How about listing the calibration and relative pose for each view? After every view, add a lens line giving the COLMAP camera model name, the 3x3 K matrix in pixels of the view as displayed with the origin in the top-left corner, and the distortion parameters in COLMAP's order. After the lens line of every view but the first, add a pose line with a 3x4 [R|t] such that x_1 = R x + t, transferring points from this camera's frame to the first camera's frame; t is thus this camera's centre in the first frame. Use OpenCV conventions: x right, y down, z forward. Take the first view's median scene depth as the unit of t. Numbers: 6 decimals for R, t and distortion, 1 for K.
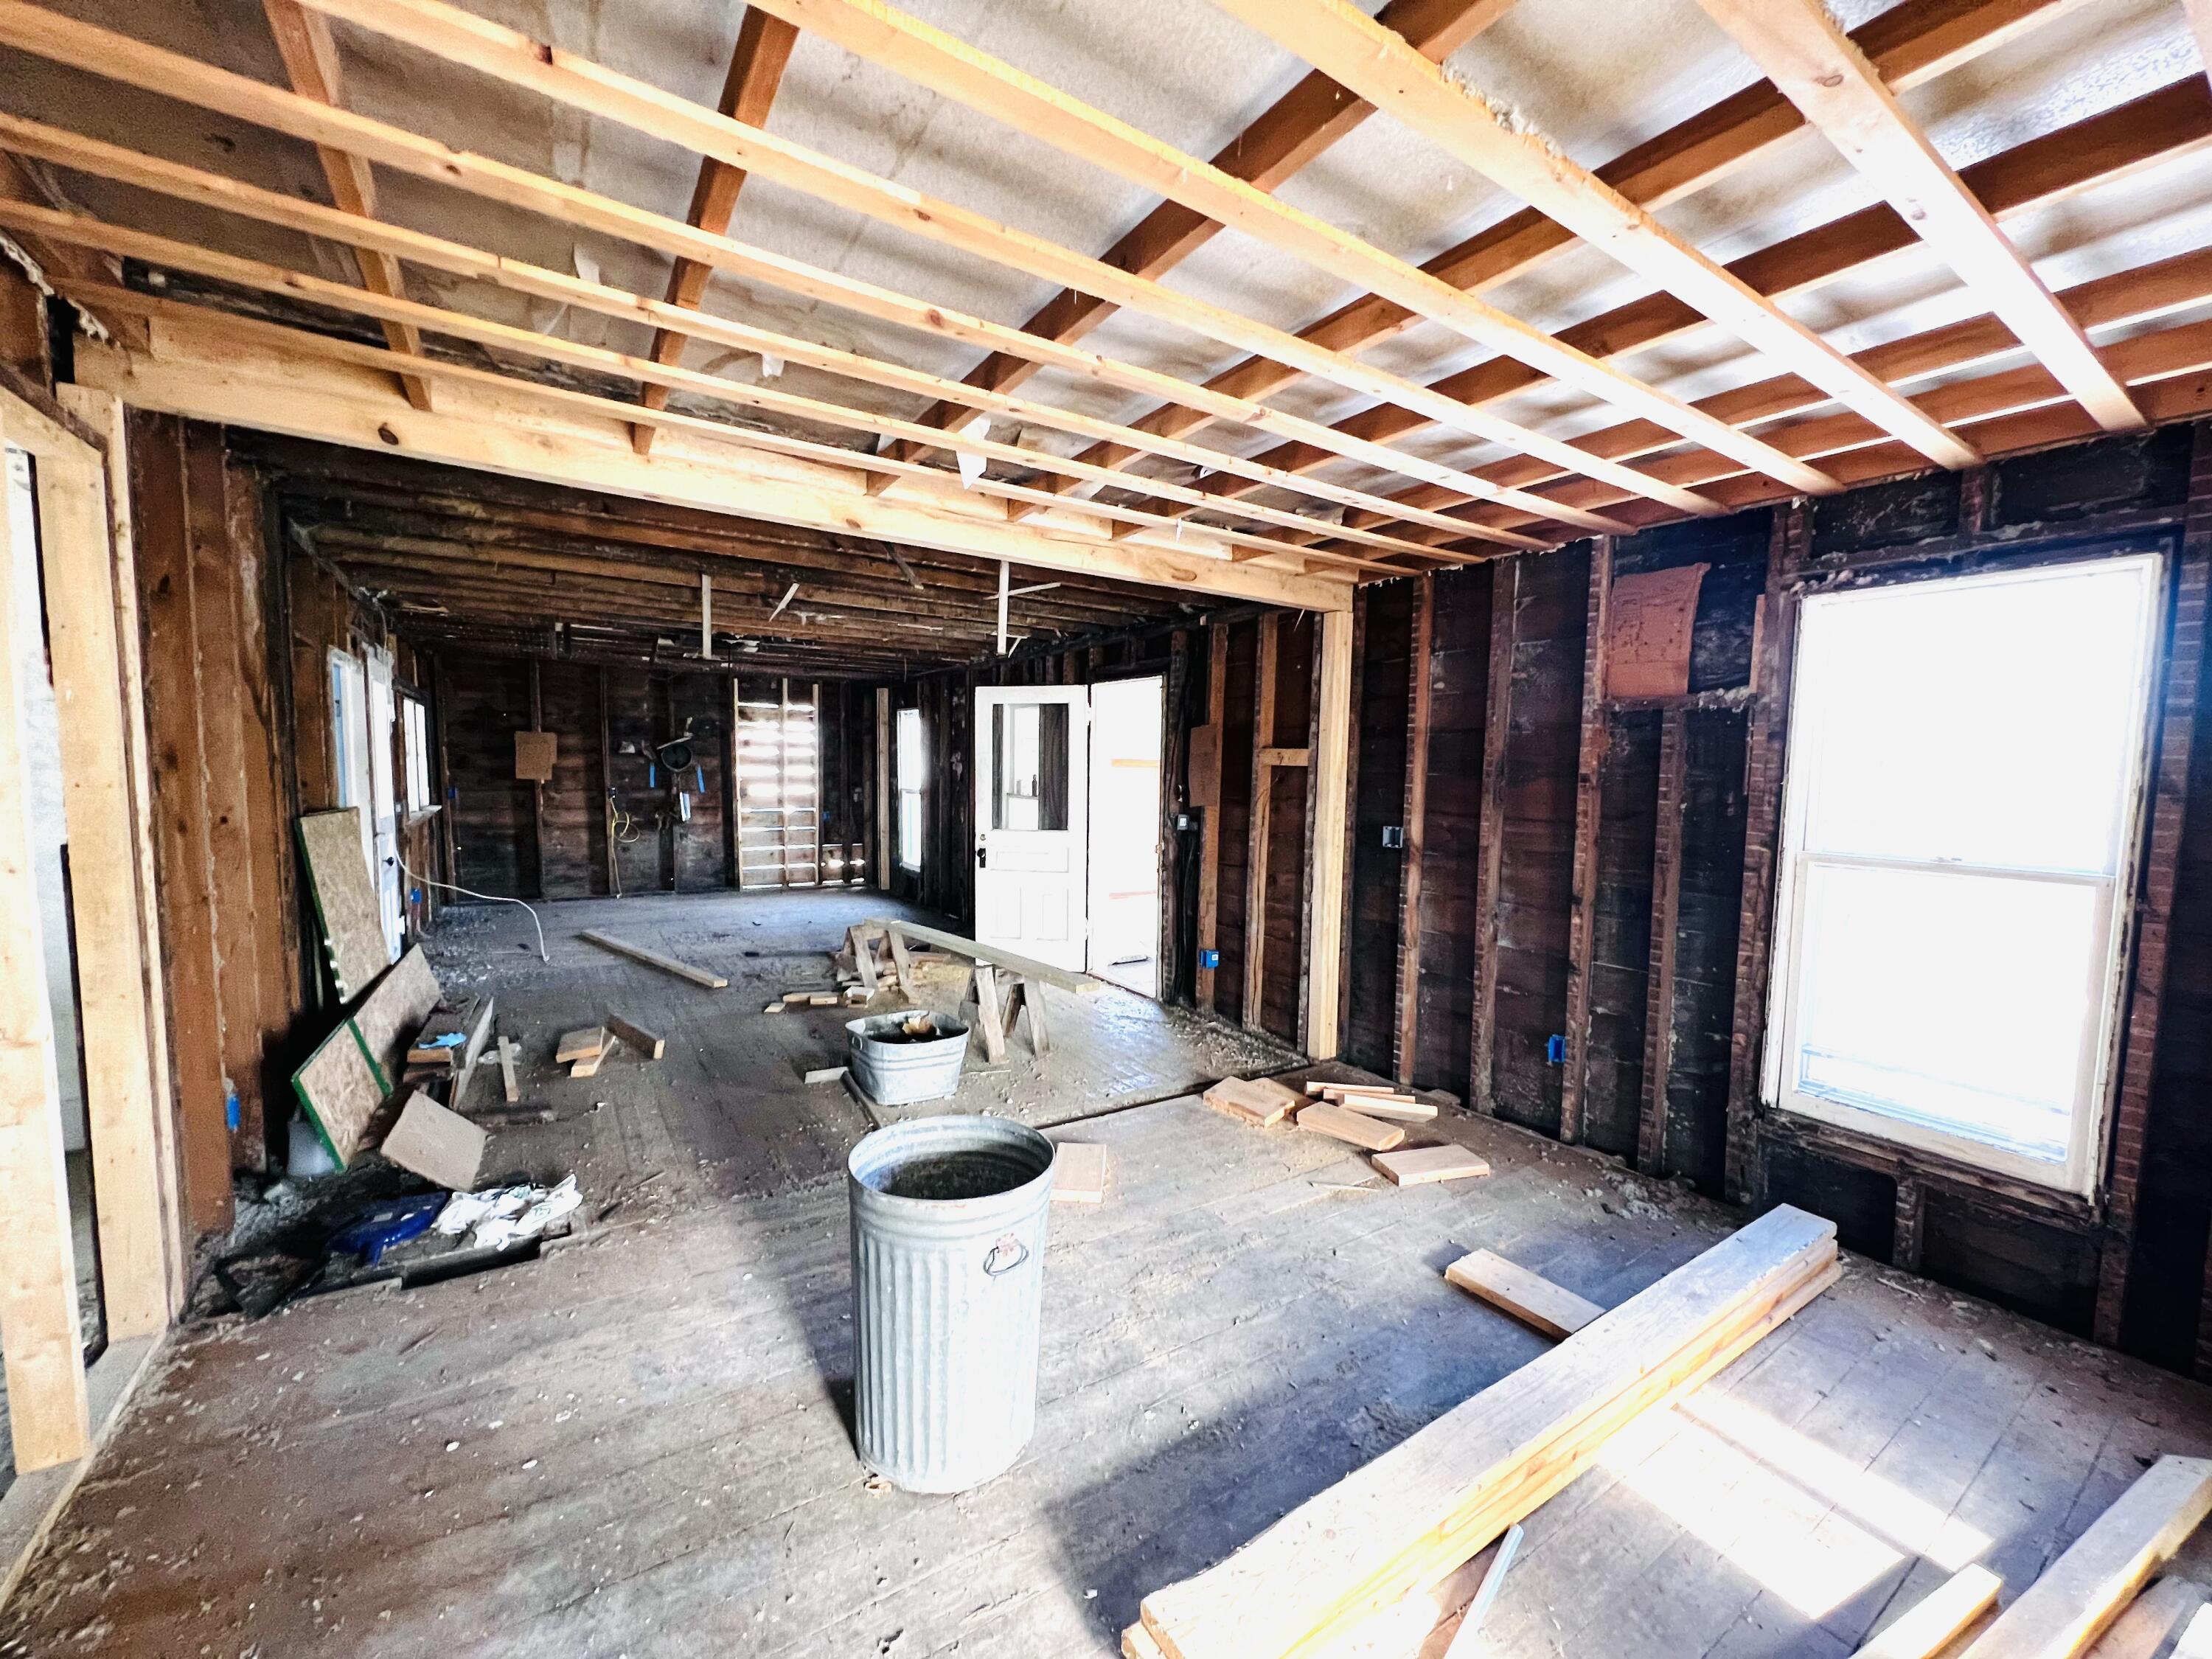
lens RADIAL K [[882.6, 0, 1107.0], [0, 882.6, 834.0], [0, 0, 1]] dist [-0.001684, 0.000210]
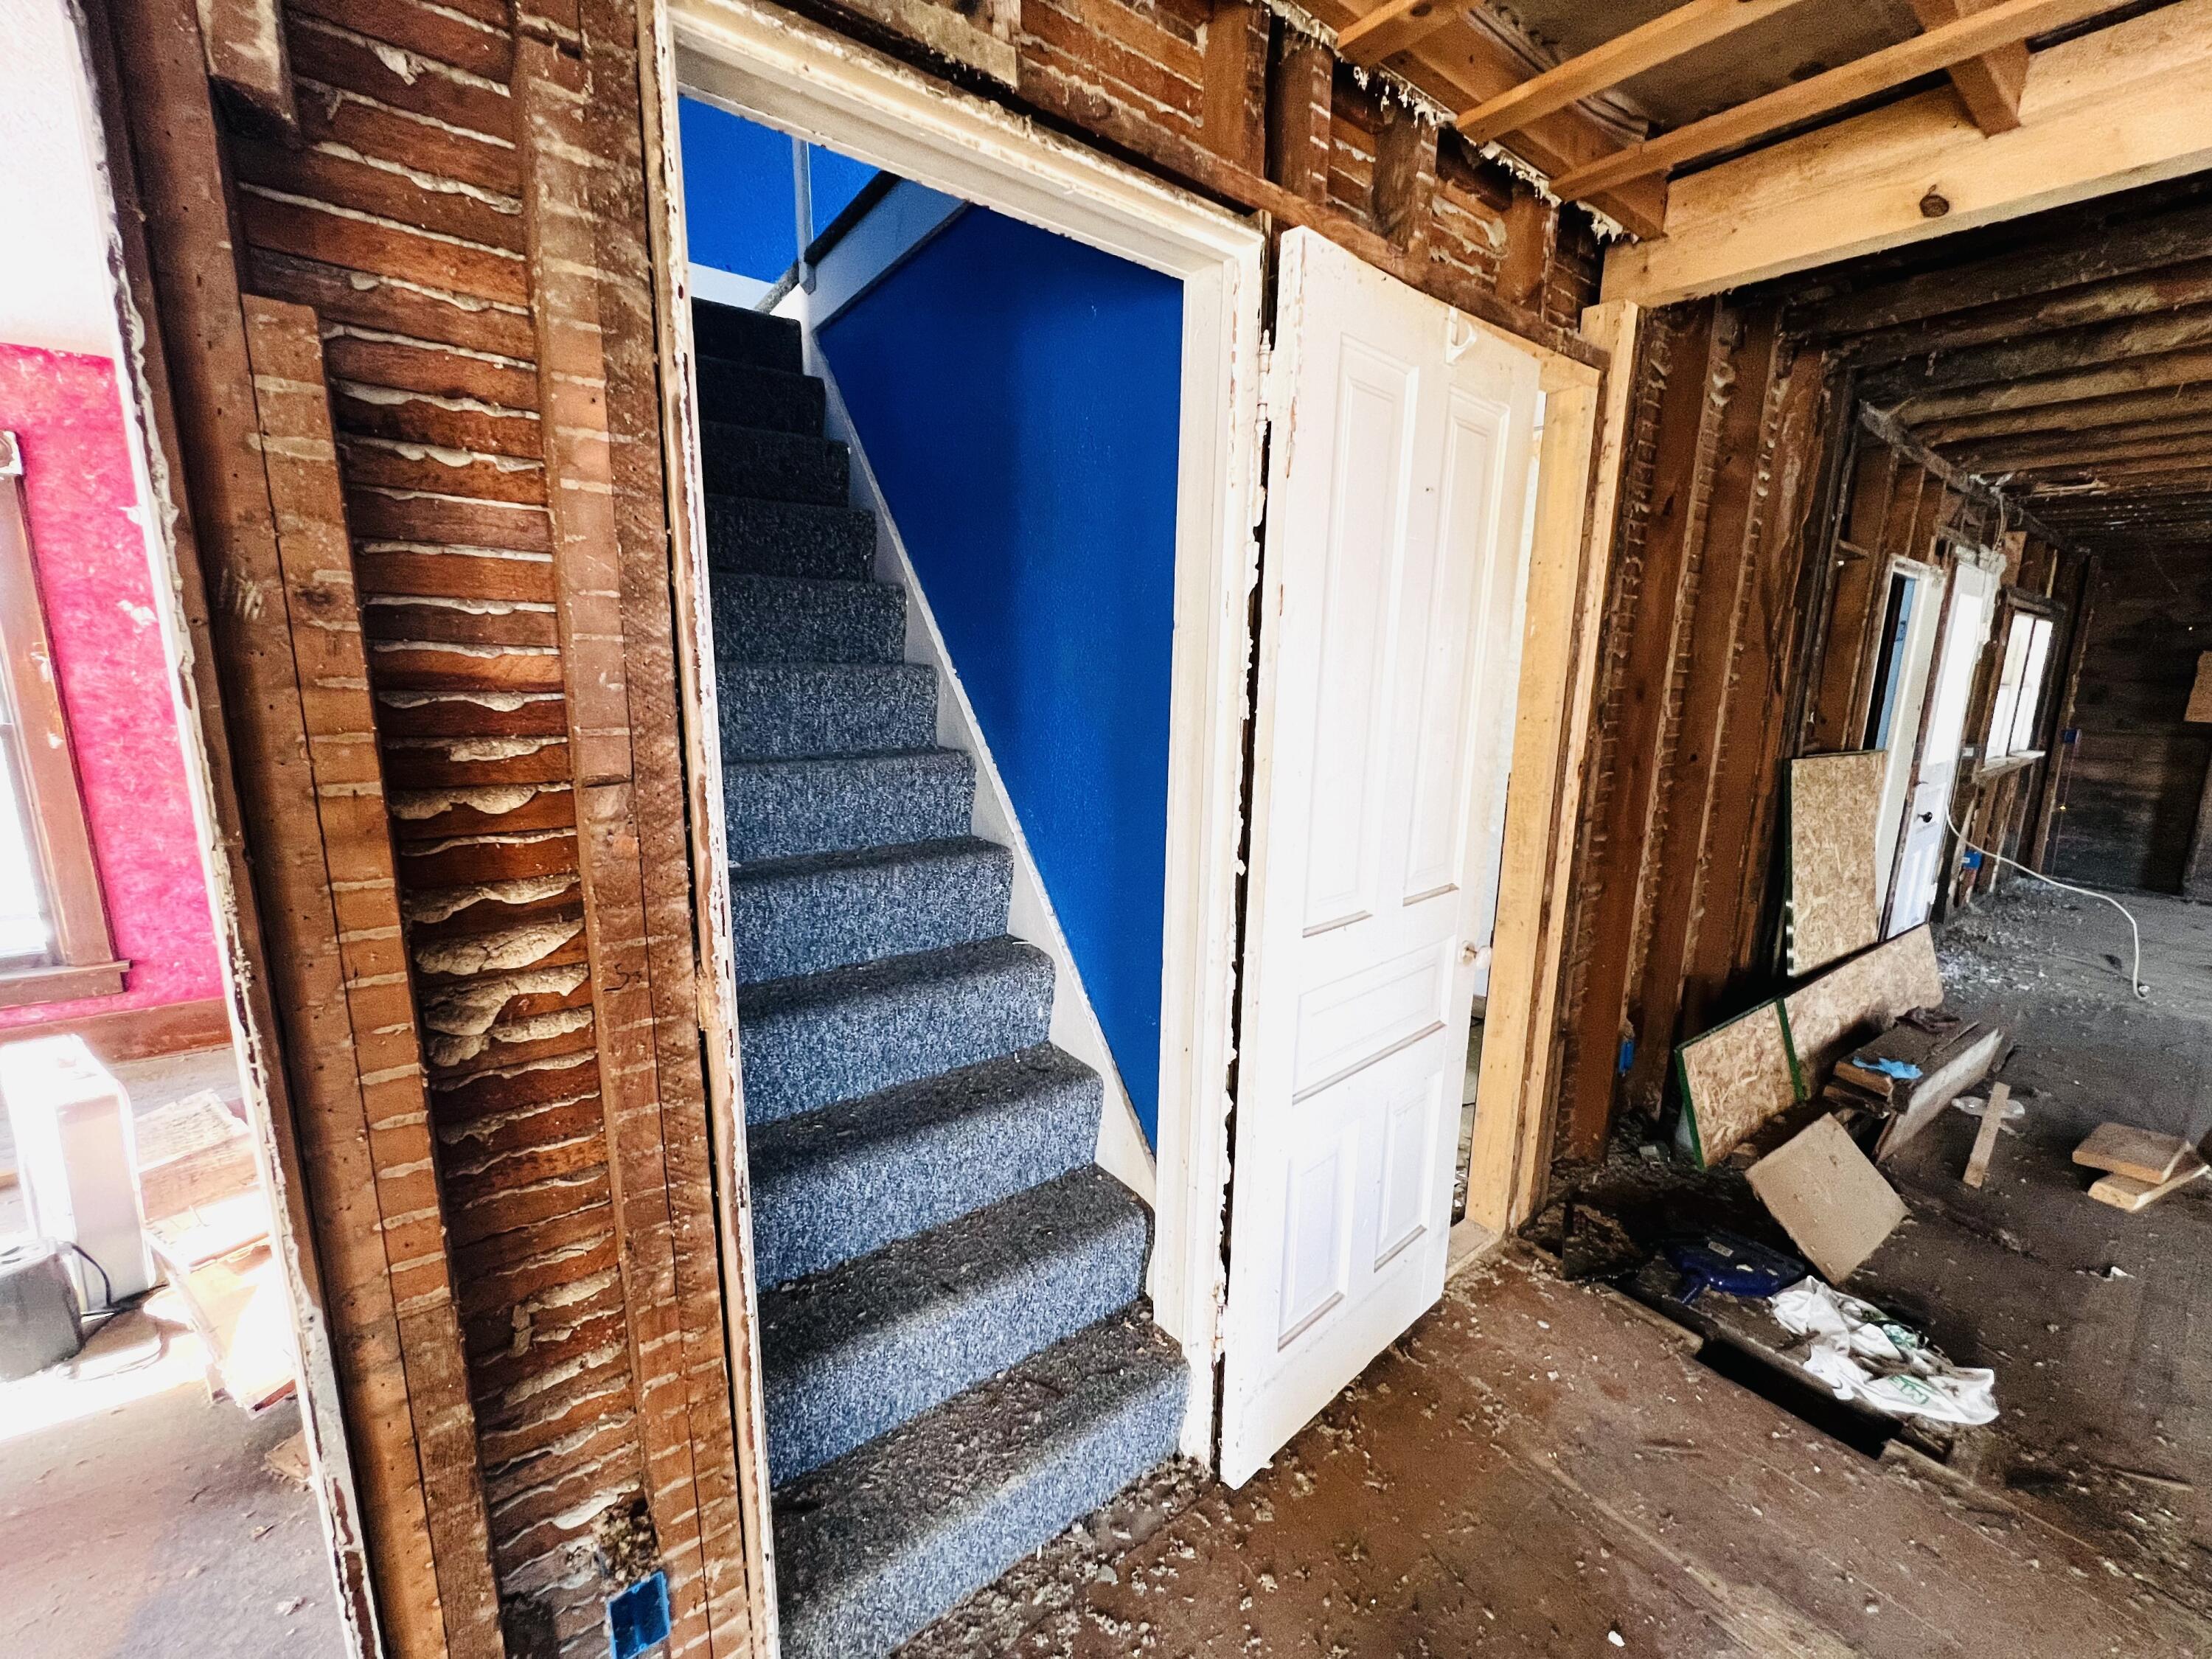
lens RADIAL K [[882.6, 0, 1107.0], [0, 882.6, 834.0], [0, 0, 1]] dist [-0.001684, 0.000210]
pose [[0.076682, 0.175687, -0.981455, -0.091403], [-0.095099, 0.981154, 0.168203, -0.029046], [0.992510, 0.080437, 0.091944, 0.248102]]
